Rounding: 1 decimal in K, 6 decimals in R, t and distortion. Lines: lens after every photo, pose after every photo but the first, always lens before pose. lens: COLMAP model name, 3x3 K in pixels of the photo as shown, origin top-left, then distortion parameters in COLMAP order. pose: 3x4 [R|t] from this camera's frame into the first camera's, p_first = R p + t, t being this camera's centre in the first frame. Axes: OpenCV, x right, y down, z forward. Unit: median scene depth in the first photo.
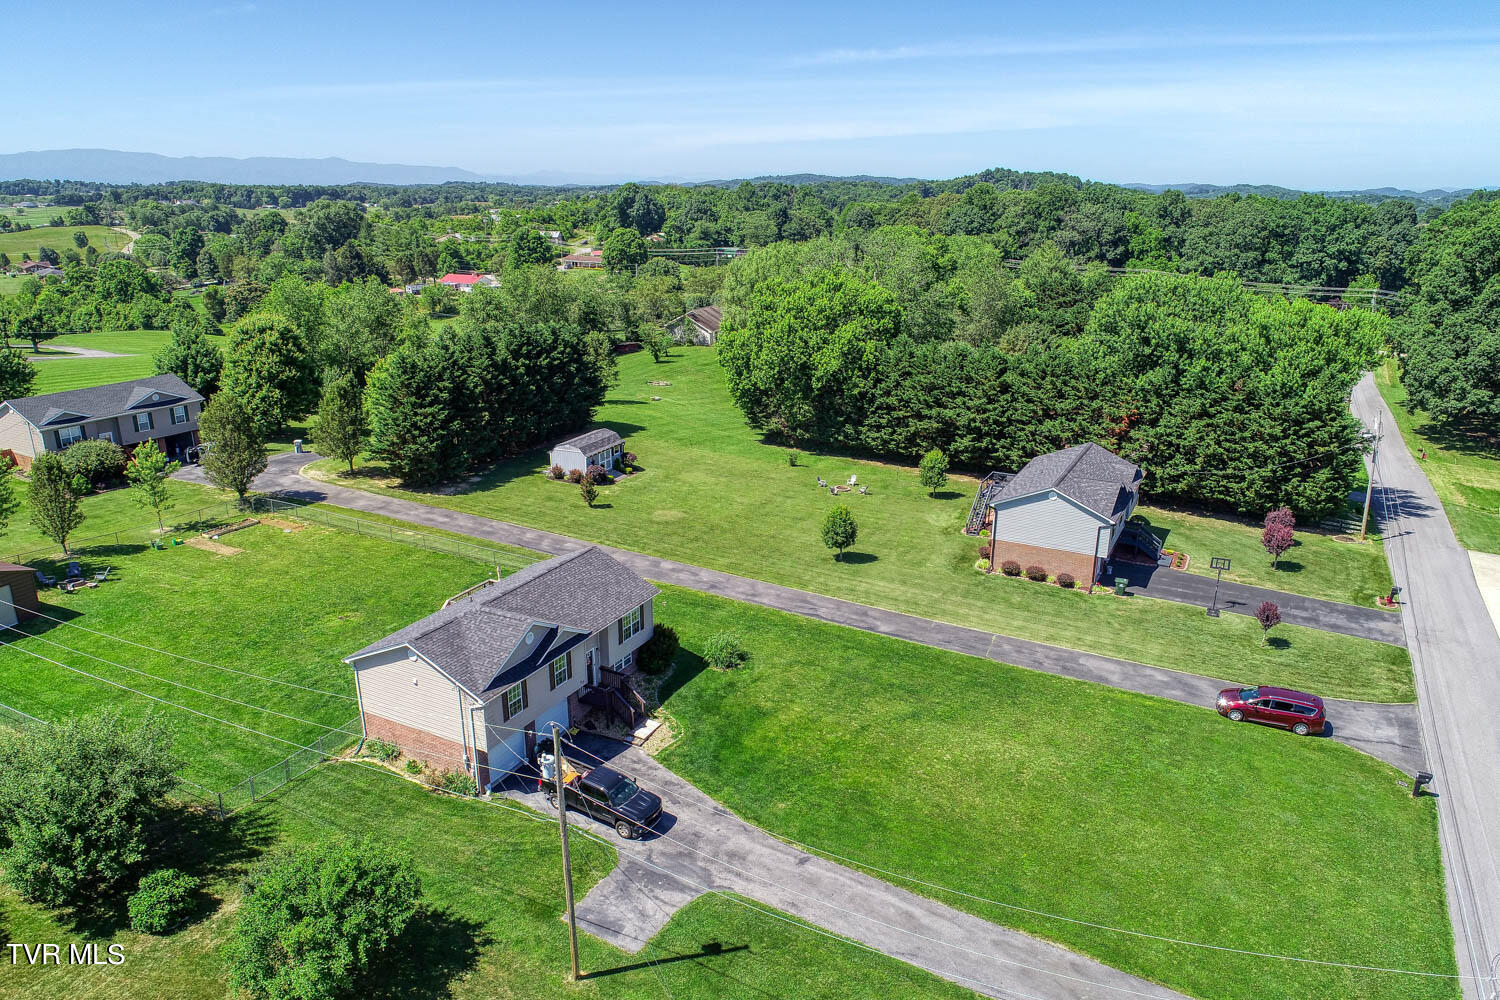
lens RADIAL K [[1008.7, 0, 743.3], [0, 1008.7, 498.6], [0, 0, 1]] dist [-0.000130, -0.001668]
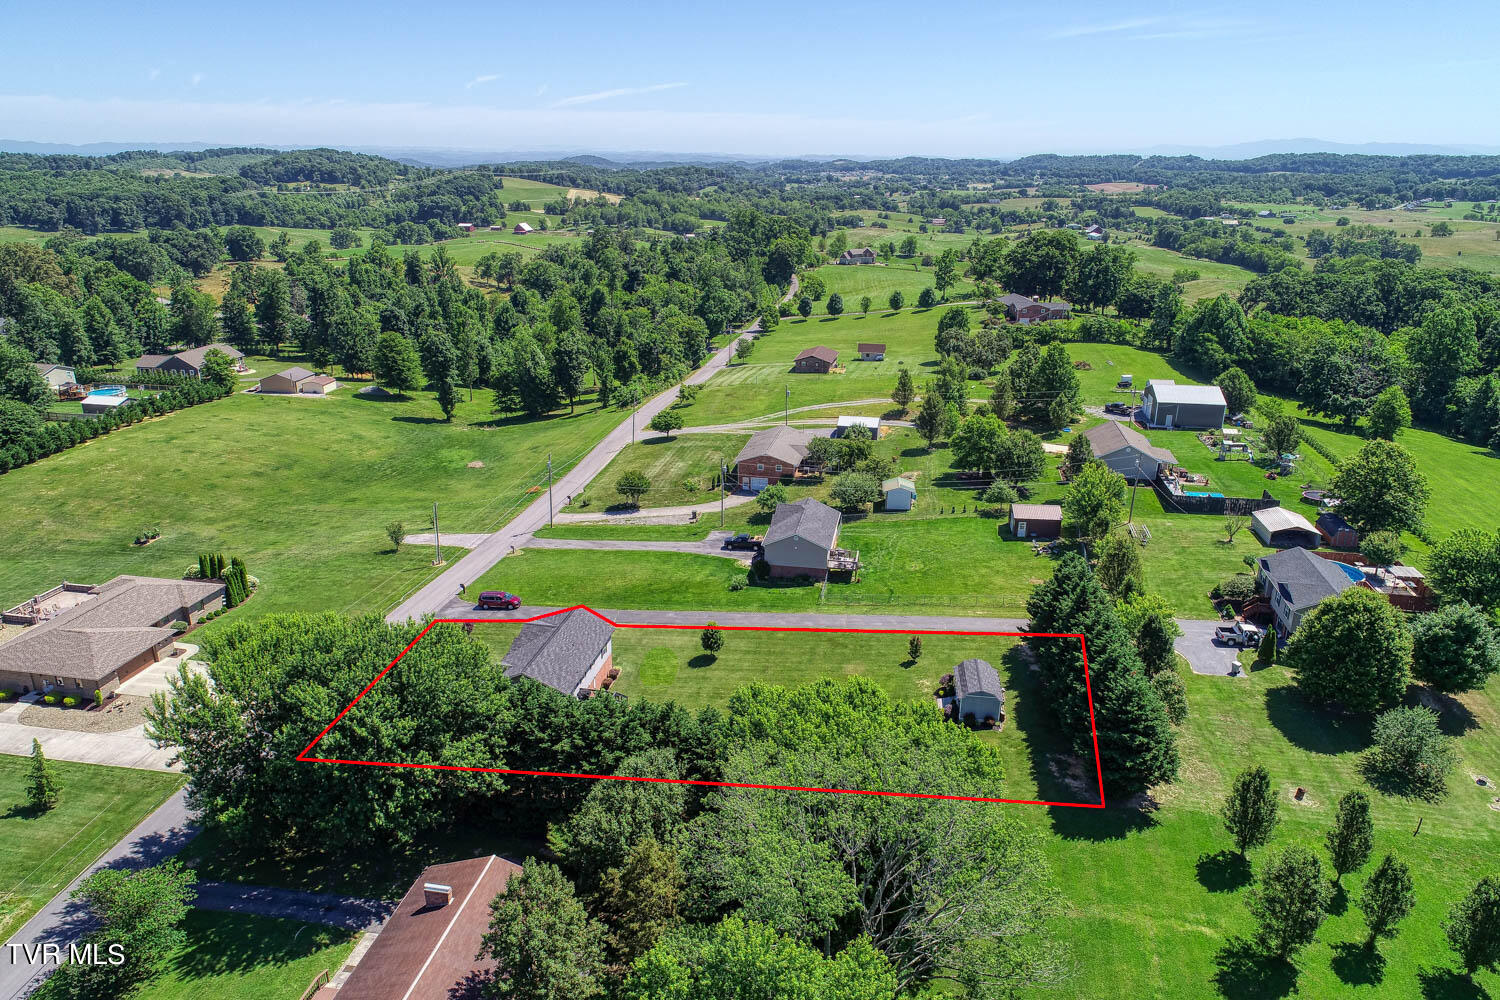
lens RADIAL K [[1004.6, 0, 749.8], [0, 1004.6, 492.9], [0, 0, 1]] dist [0.000704, -0.002122]
pose [[-0.951570, 0.091695, -0.293440, 0.406087], [-0.100086, 0.810090, 0.577699, -0.887195], [0.290685, 0.579091, -0.761680, 1.787769]]
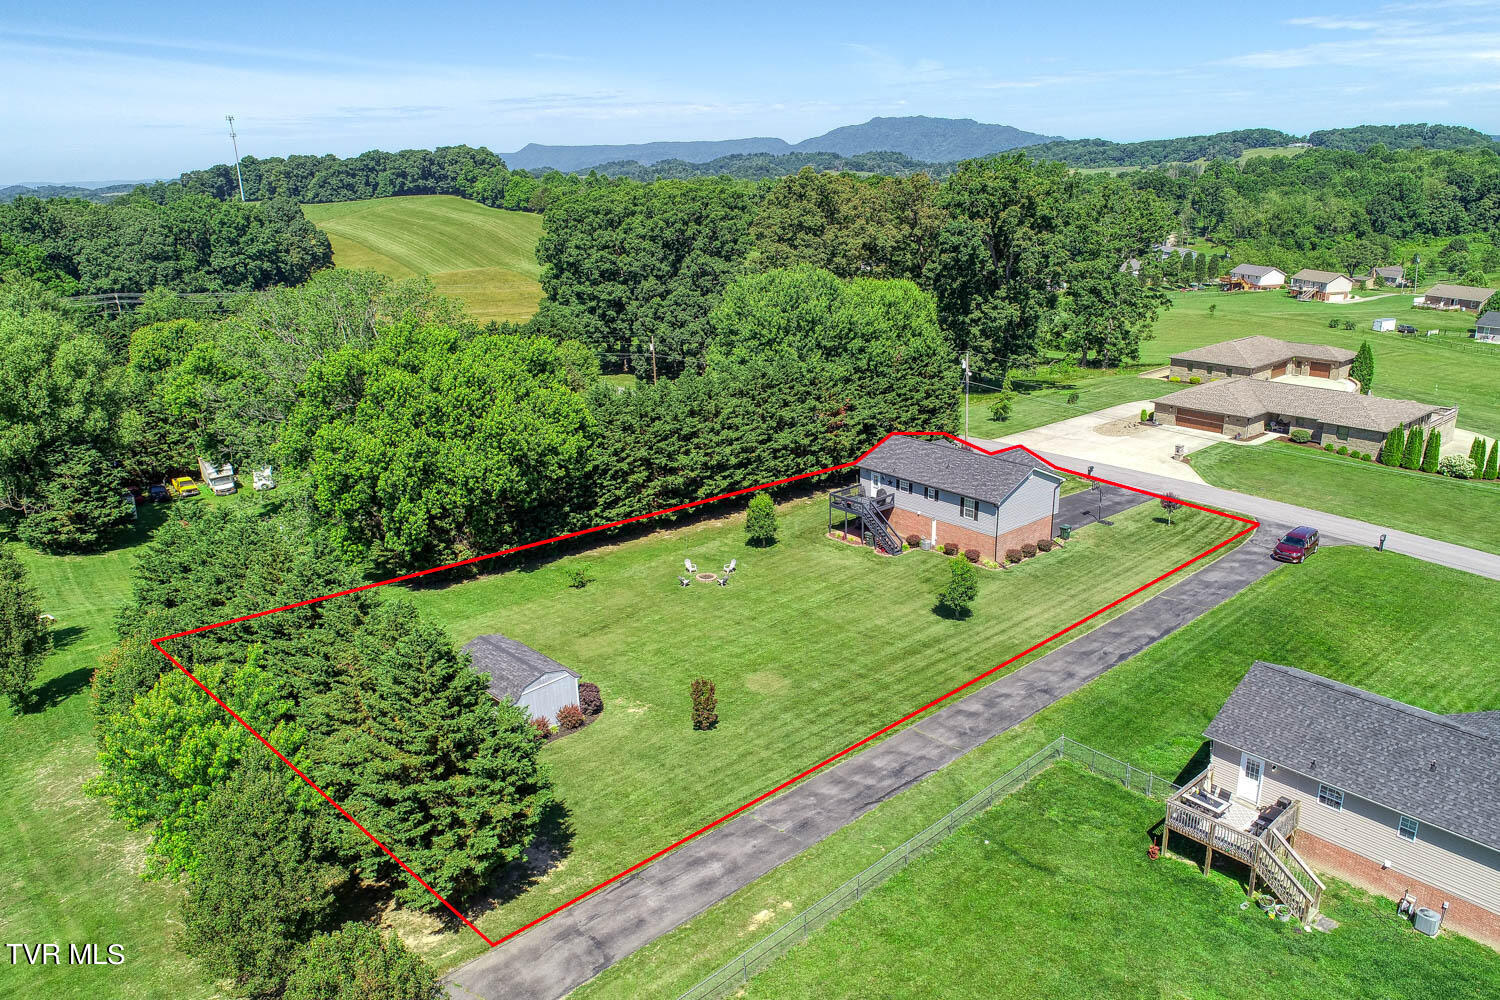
lens RADIAL K [[1059.2, 0, 750.2], [0, 1059.2, 487.0], [0, 0, 1]] dist [-0.002660, 0.003815]
pose [[0.353351, -0.286815, 0.890438, -0.673097], [0.304983, 0.935155, 0.180193, -0.238393], [-0.884380, 0.207897, 0.417912, 0.670111]]
